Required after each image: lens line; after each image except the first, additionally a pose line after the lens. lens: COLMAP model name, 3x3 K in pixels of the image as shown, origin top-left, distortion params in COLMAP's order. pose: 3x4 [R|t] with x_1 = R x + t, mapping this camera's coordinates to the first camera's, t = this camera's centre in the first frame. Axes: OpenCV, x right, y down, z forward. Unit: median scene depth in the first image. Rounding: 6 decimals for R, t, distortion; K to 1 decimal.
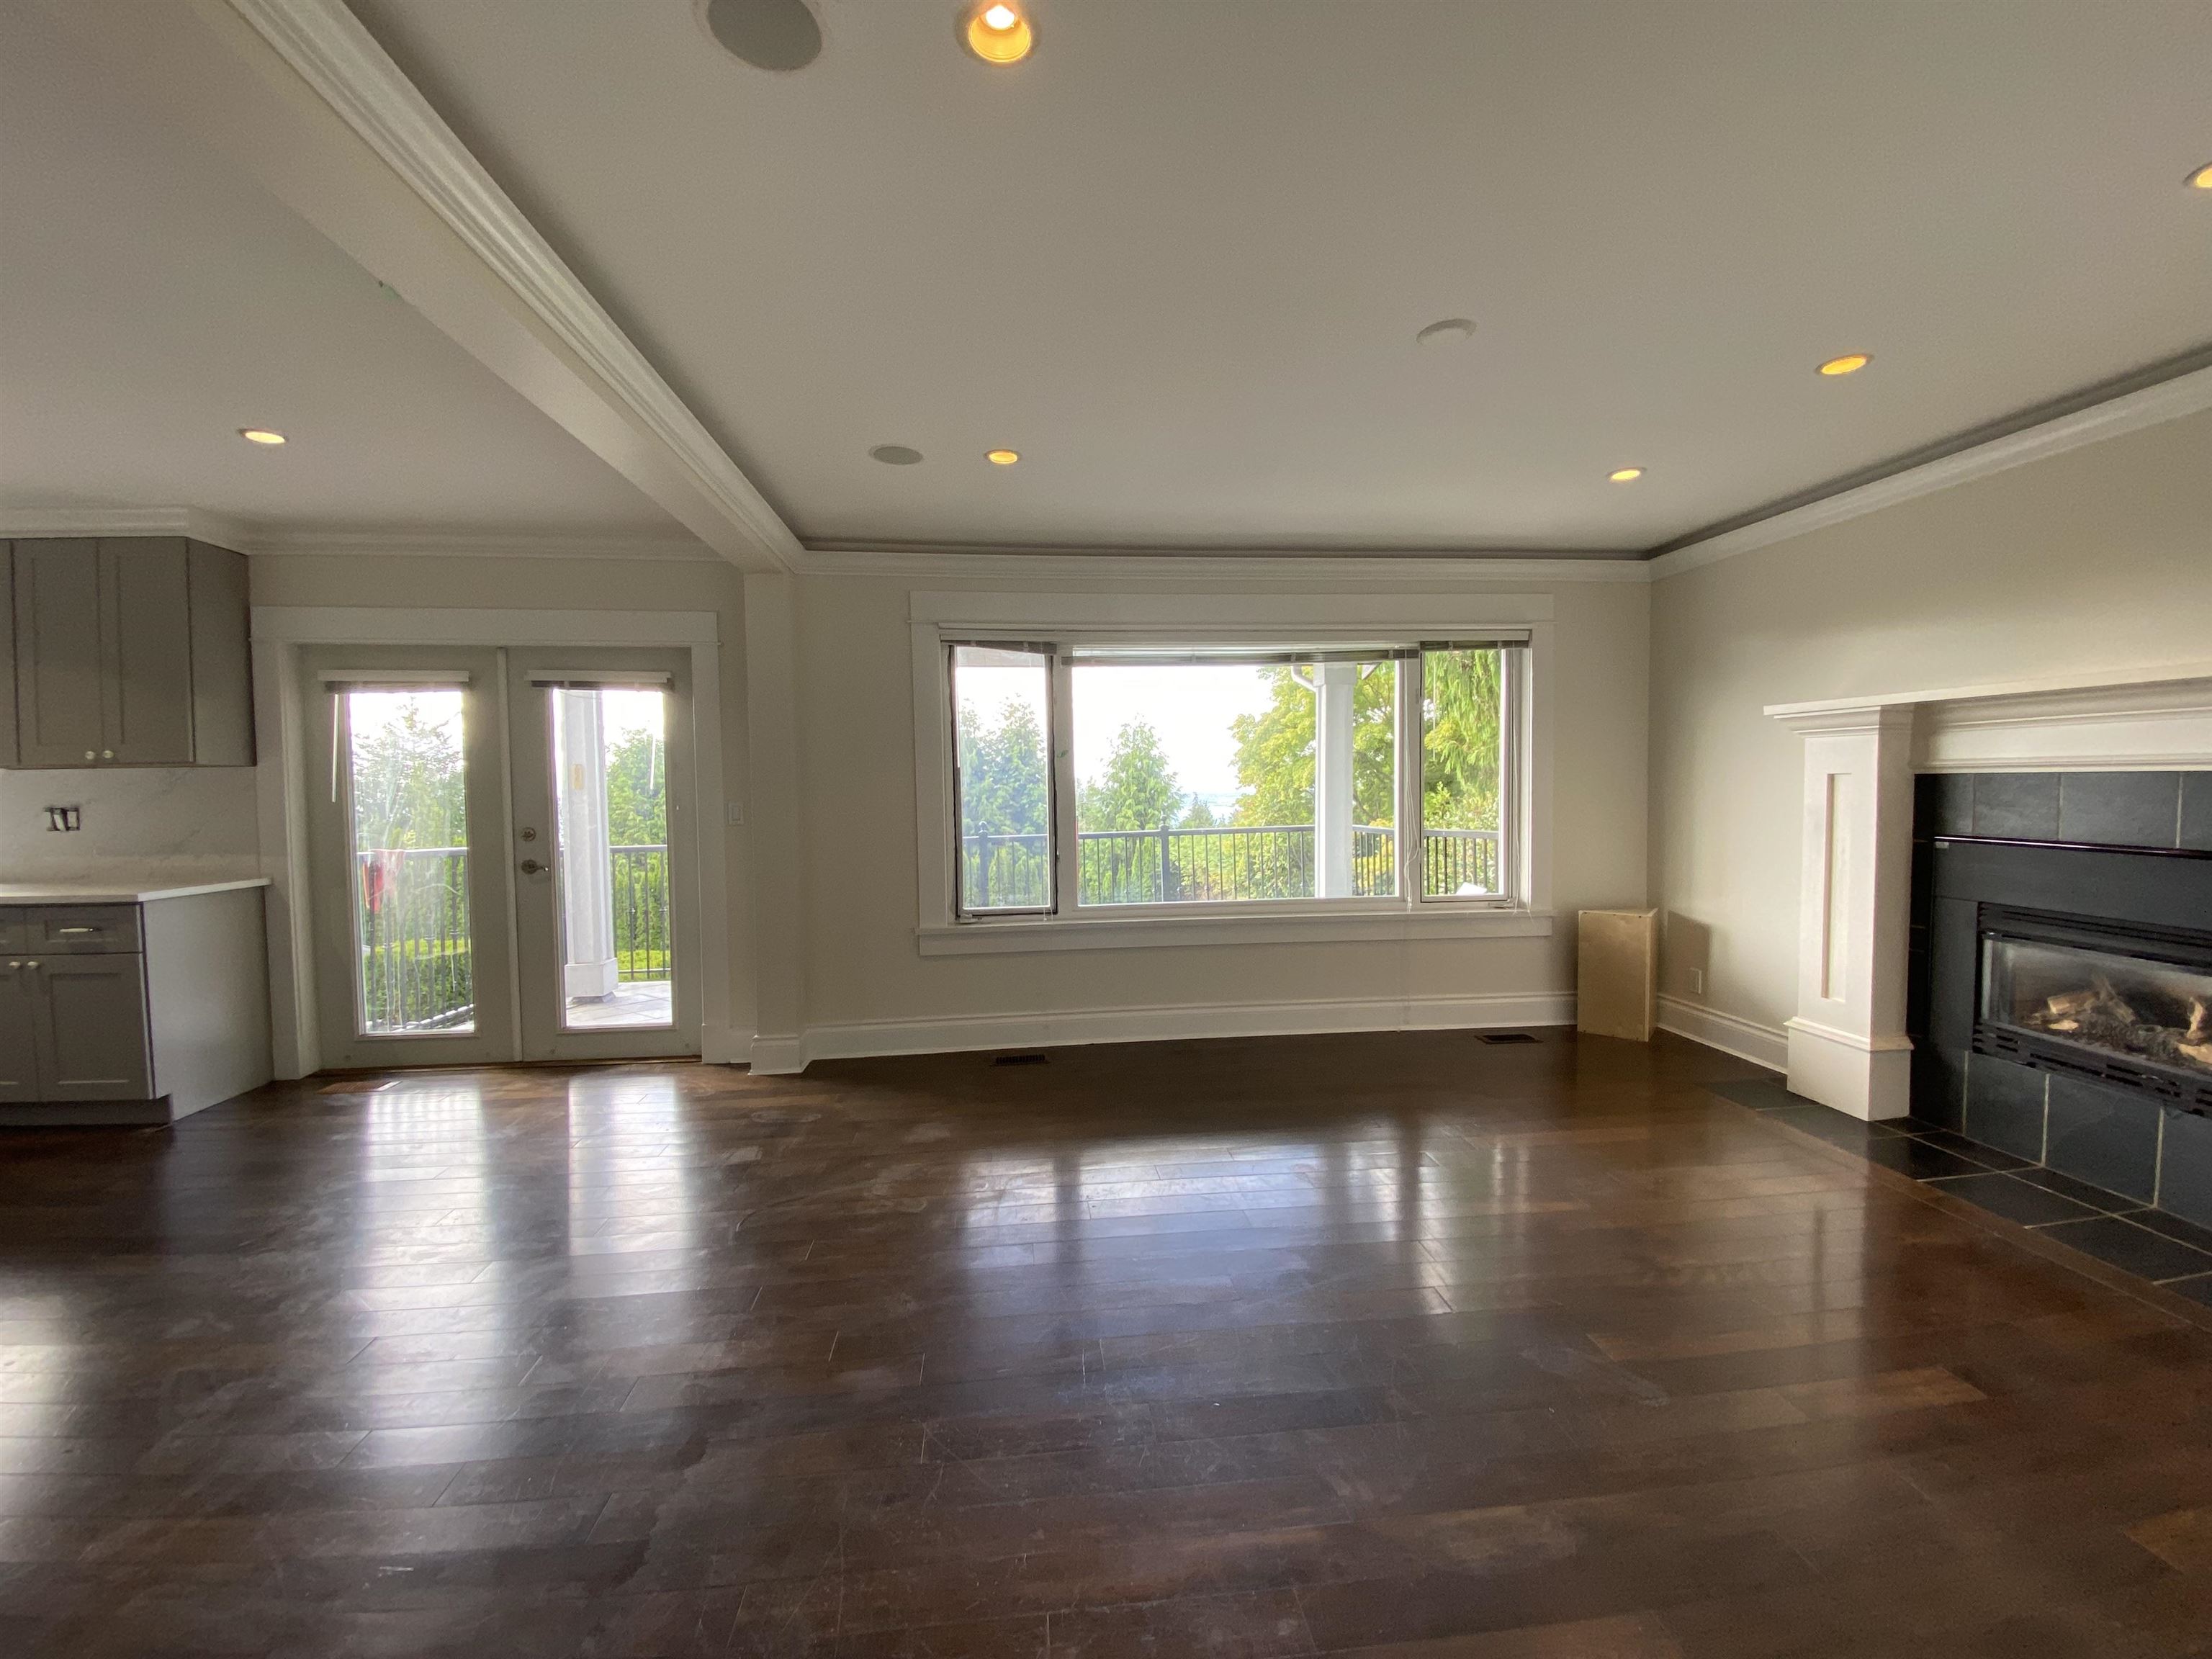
lens RADIAL K [[891.7, 0, 1100.3], [0, 891.7, 819.2], [0, 0, 1]] dist [0.007861, -0.013708]
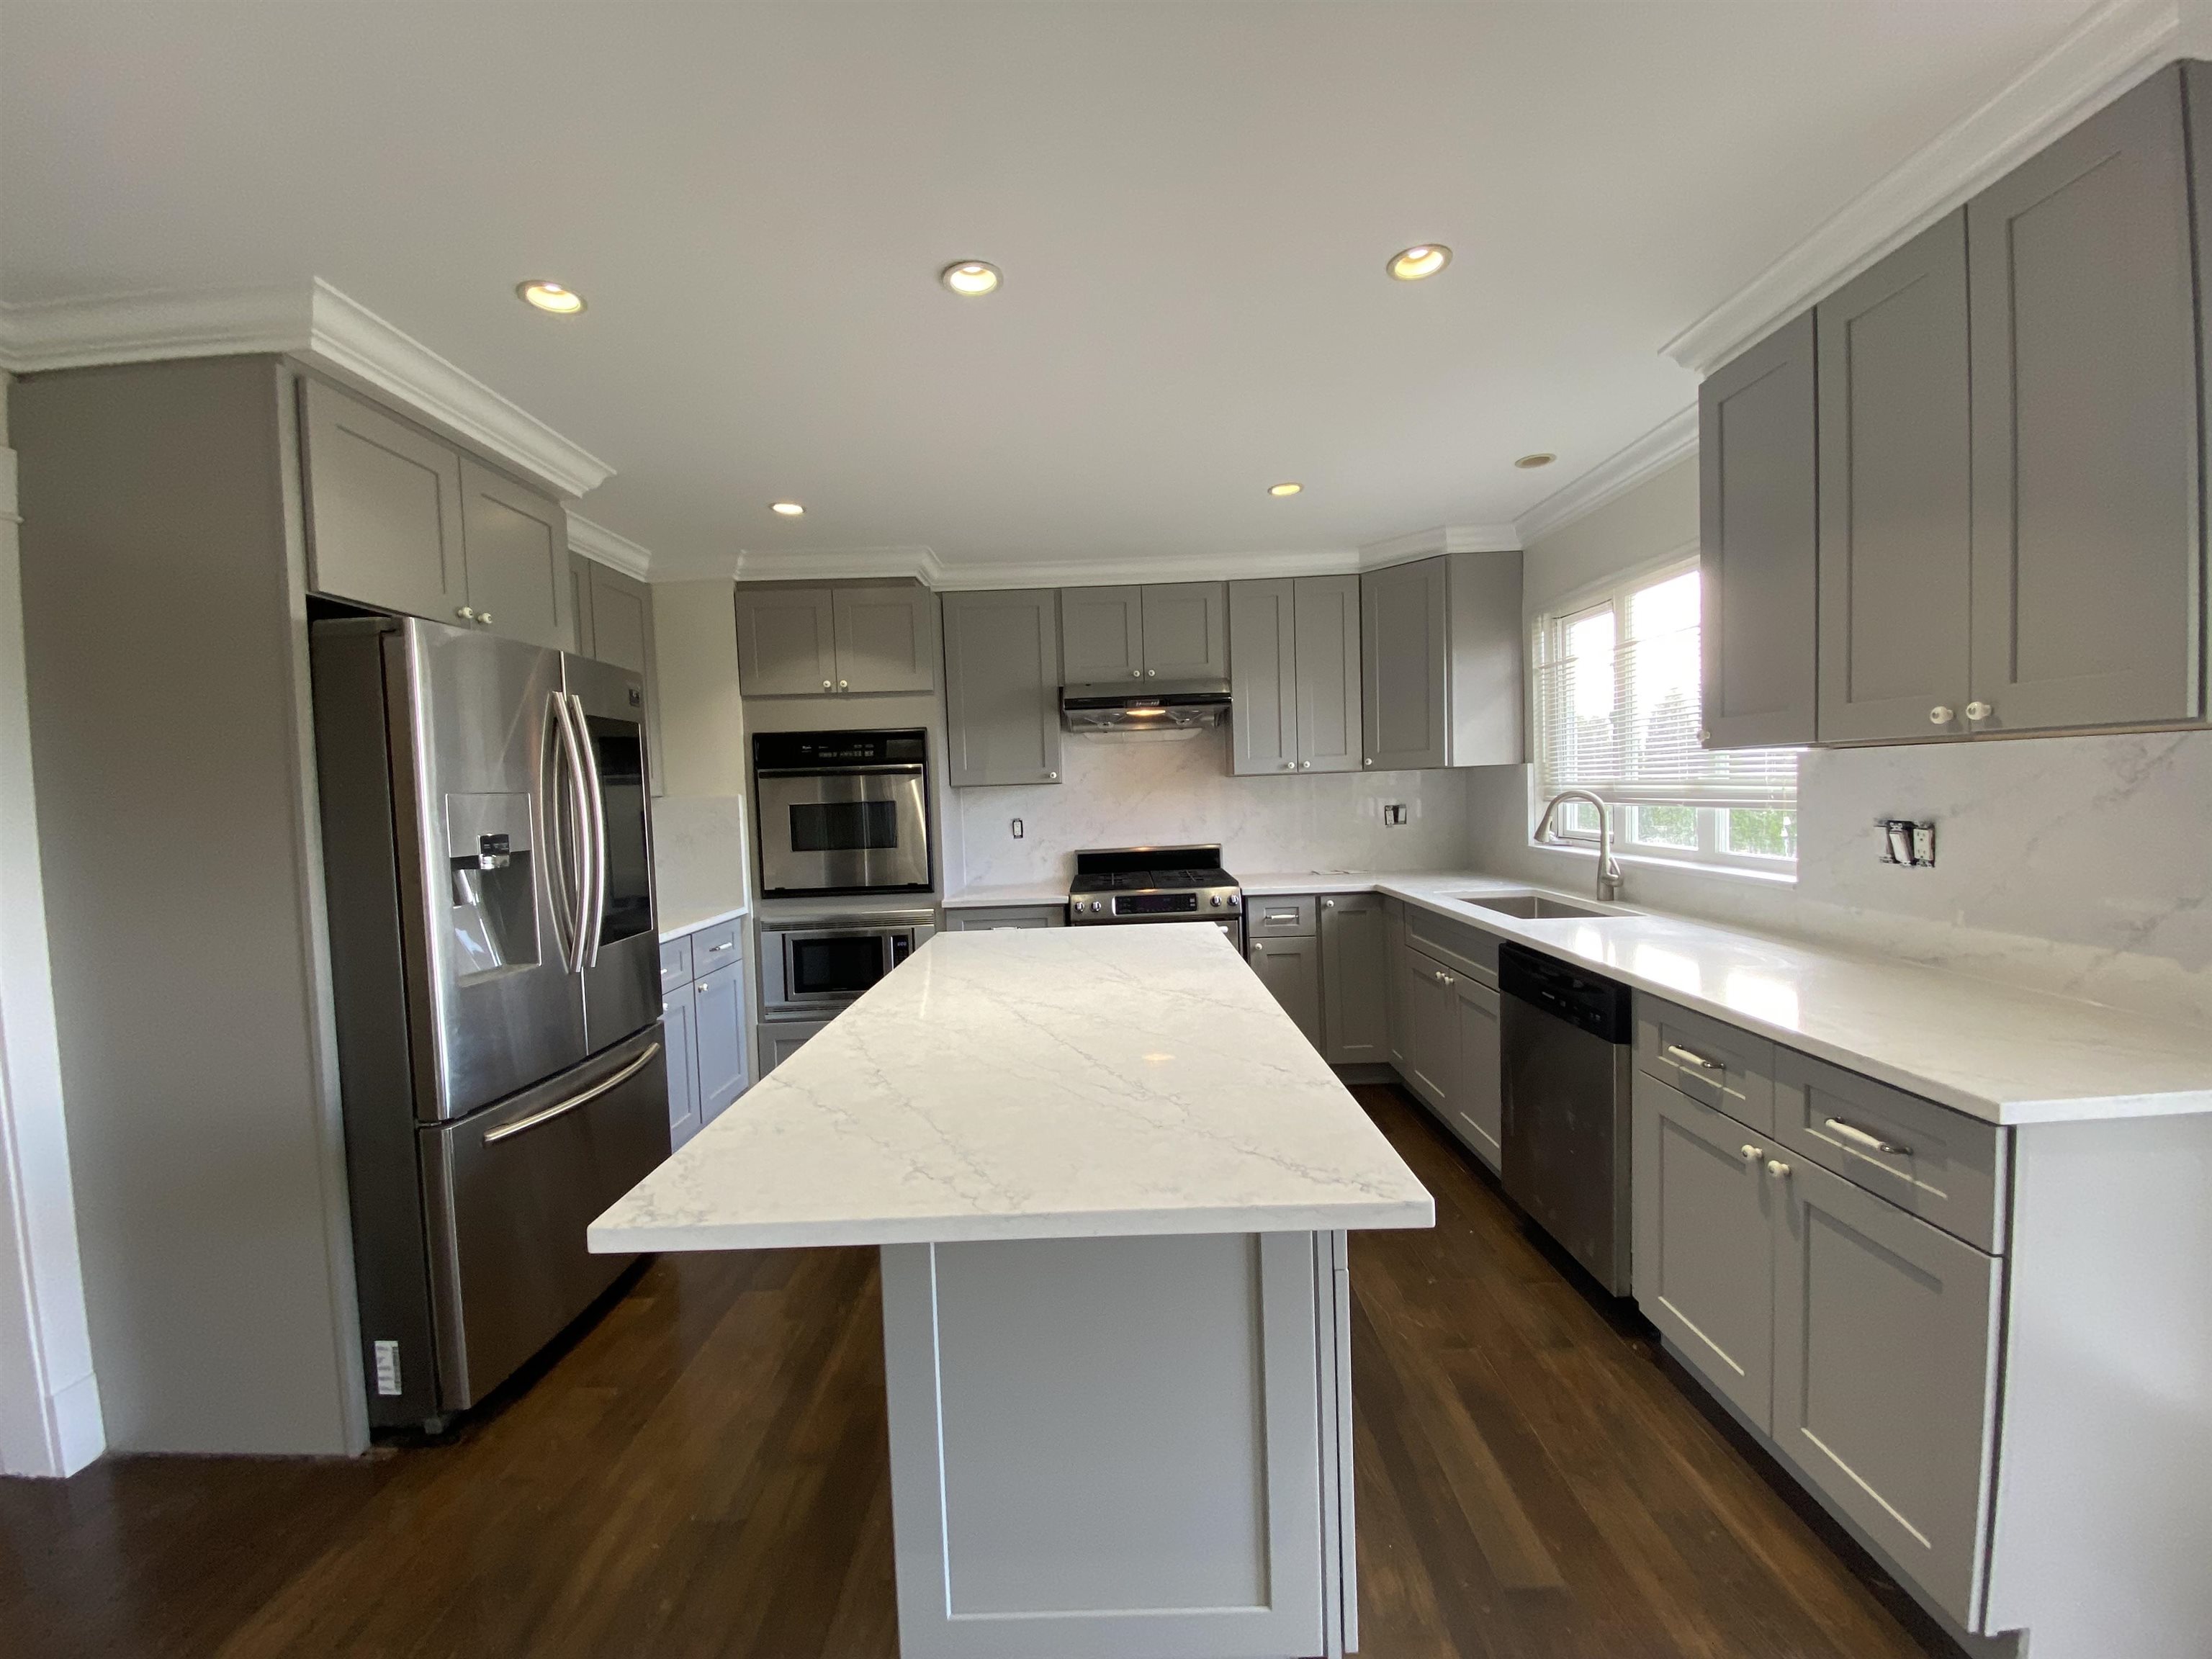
lens RADIAL K [[891.7, 0, 1096.4], [0, 891.7, 827.3], [0, 0, 1]] dist [0.007861, -0.013708]
pose [[-0.113730, 0.058139, -0.991809, -0.655712], [-0.009019, 0.998185, 0.059547, -0.039379], [0.993471, 0.015718, -0.112999, 0.630798]]
